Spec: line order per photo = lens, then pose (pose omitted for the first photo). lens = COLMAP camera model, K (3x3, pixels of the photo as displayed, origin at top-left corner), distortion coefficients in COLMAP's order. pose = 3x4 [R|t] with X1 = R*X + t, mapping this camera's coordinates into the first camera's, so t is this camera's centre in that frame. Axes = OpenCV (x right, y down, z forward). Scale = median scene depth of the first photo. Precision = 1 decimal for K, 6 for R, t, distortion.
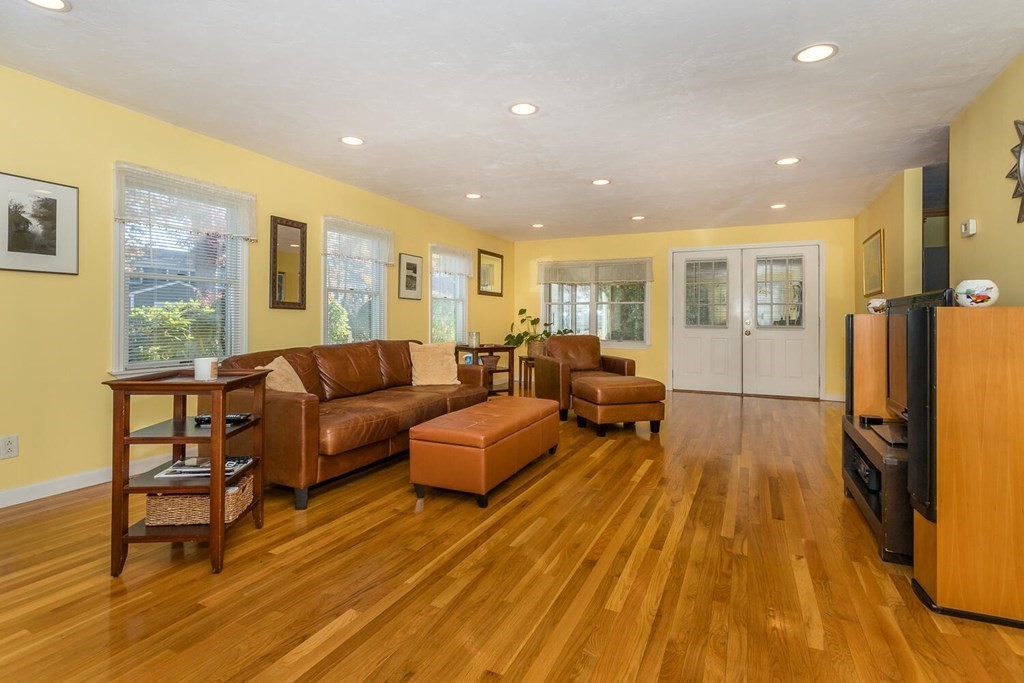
lens RADIAL K [[513.6, 0, 509.2], [0, 513.6, 316.4], [0, 0, 1]] dist [-0.006887, -0.000342]
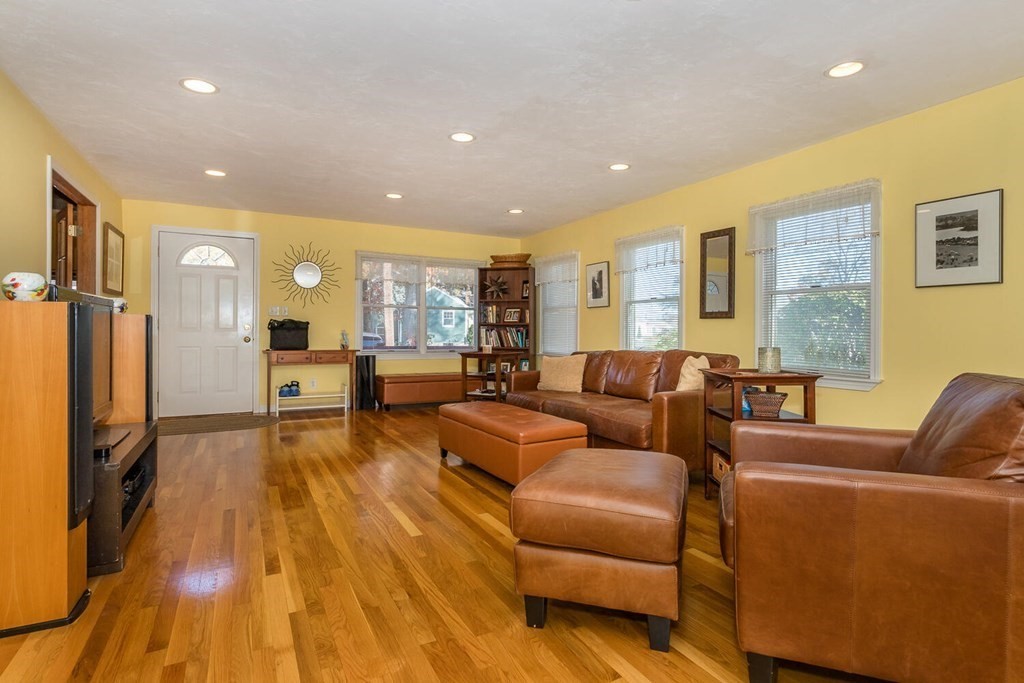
lens RADIAL K [[513.6, 0, 512.1], [0, 513.6, 336.4], [0, 0, 1]] dist [-0.006887, -0.000342]
pose [[-0.599858, -0.002092, -0.800104, 0.622335], [-0.001860, 0.999998, -0.001220, 0.022978], [0.800105, 0.000756, -0.599860, 1.277749]]
